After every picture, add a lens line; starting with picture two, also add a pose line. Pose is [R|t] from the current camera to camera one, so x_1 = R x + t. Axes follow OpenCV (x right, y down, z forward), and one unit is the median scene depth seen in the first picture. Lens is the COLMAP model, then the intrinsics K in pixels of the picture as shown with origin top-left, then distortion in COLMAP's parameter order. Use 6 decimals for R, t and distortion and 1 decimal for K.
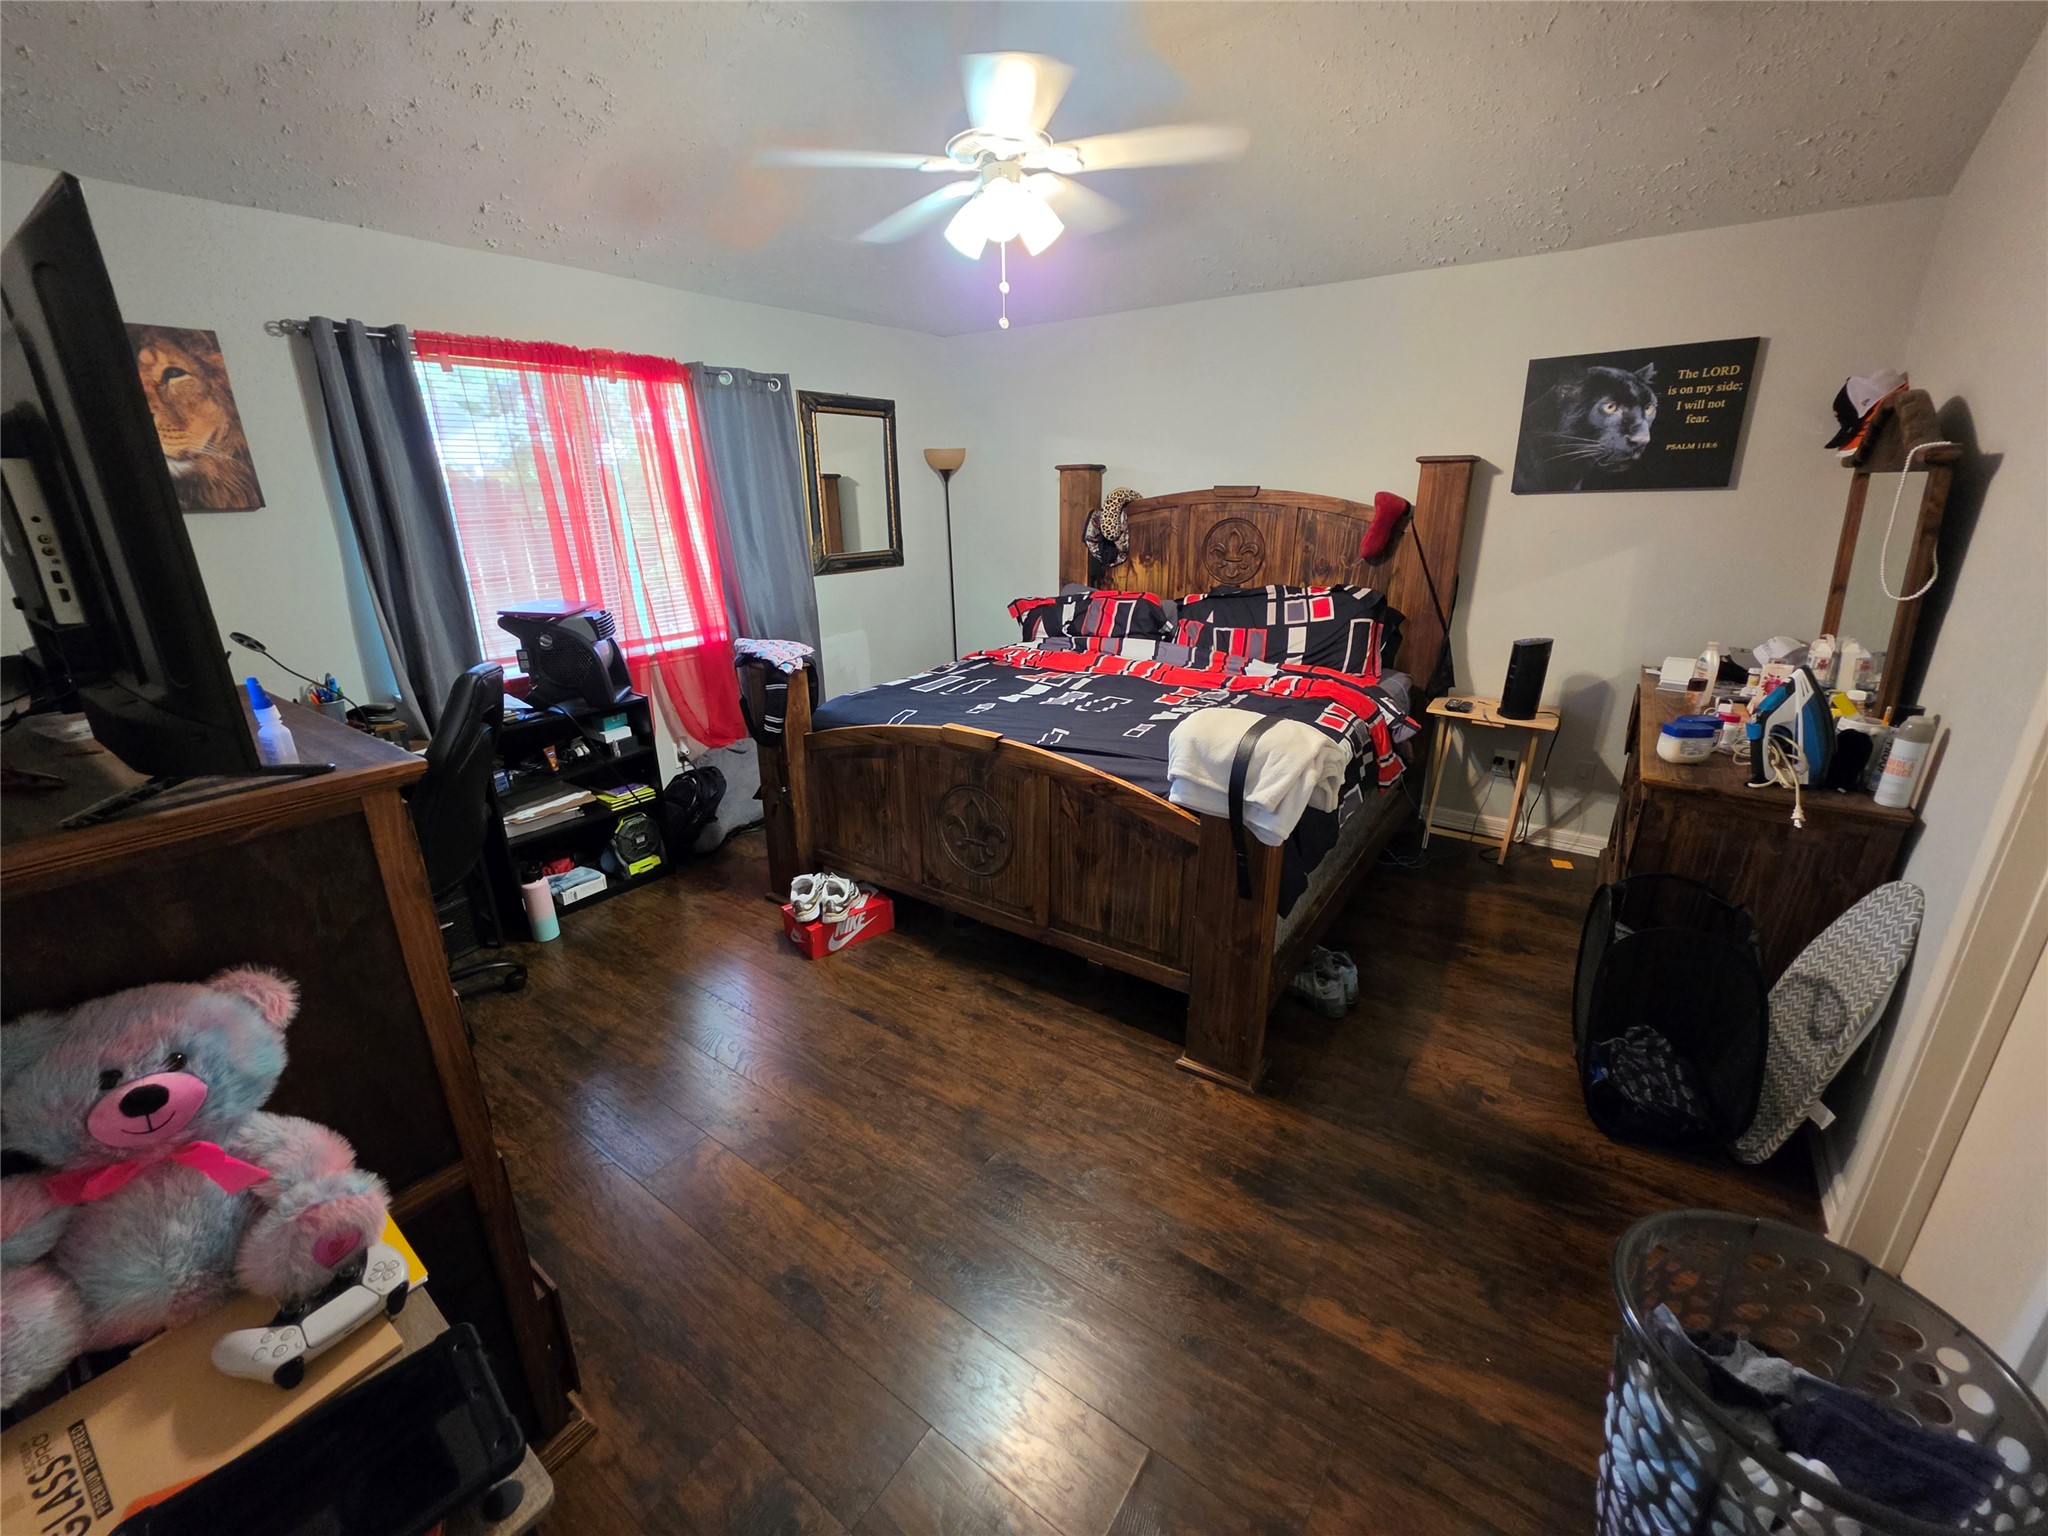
lens RADIAL K [[821.1, 0, 1020.9], [0, 821.1, 763.6], [0, 0, 1]] dist [-0.003225, 0.000251]
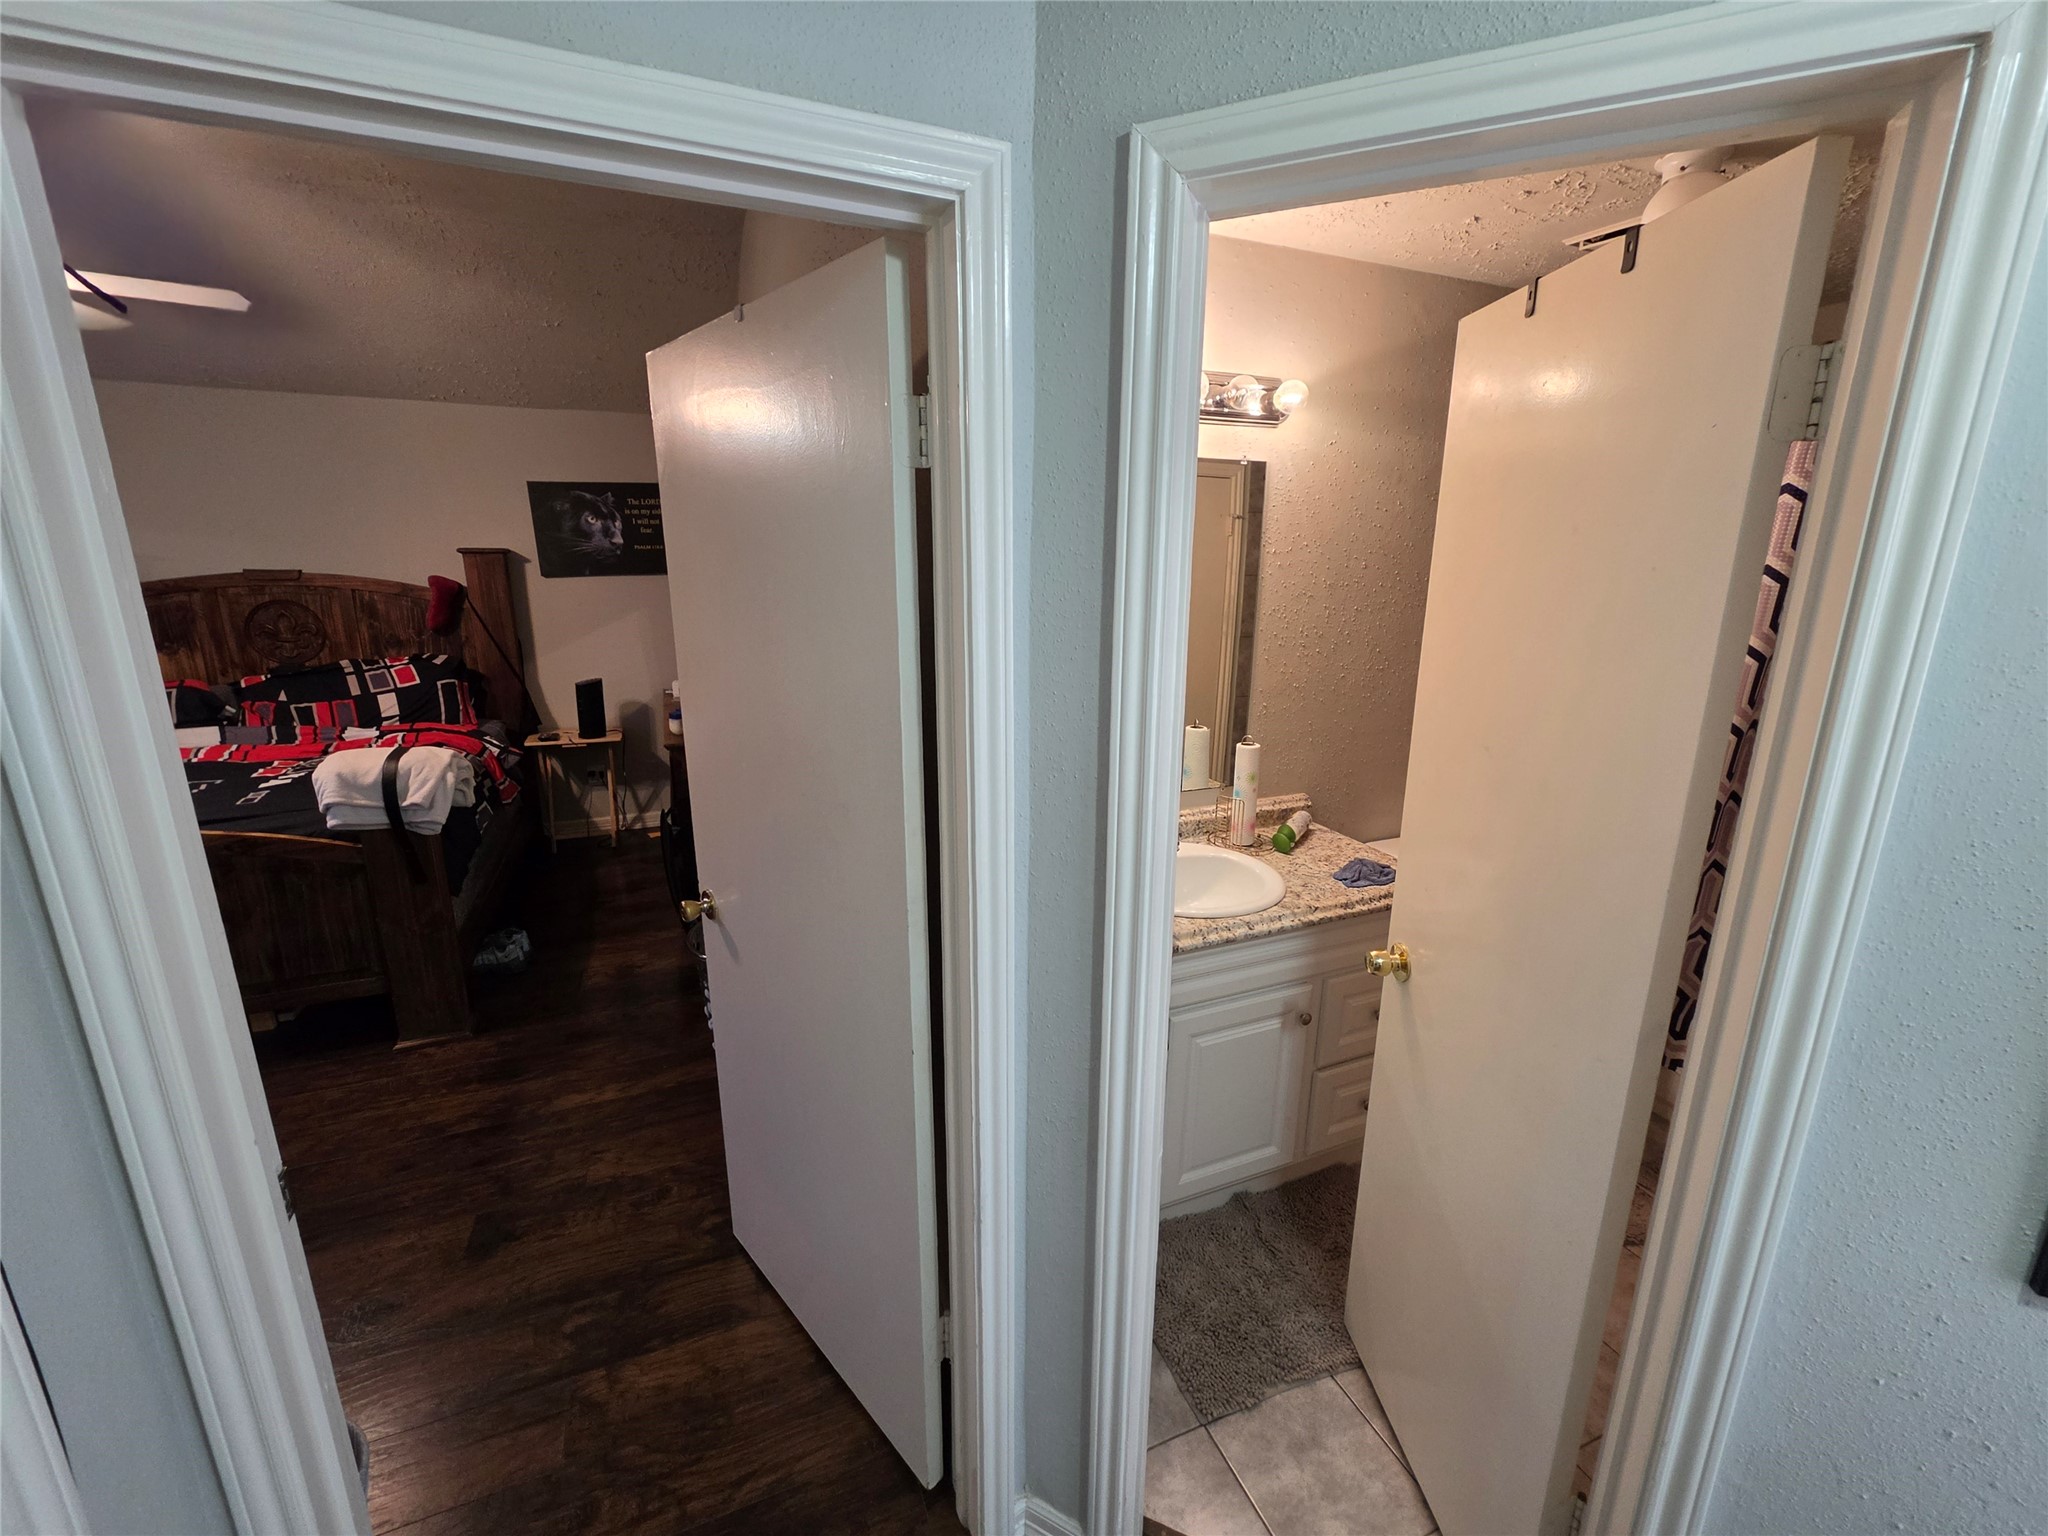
lens RADIAL K [[824.2, 0, 1017.1], [0, 824.2, 763.6], [0, 0, 1]] dist [-0.005471, 0.000808]
pose [[0.524696, -0.189432, 0.829945, -0.164899], [0.260456, 0.963898, 0.055344, 0.091185], [-0.810467, 0.187125, 0.555092, -0.313542]]
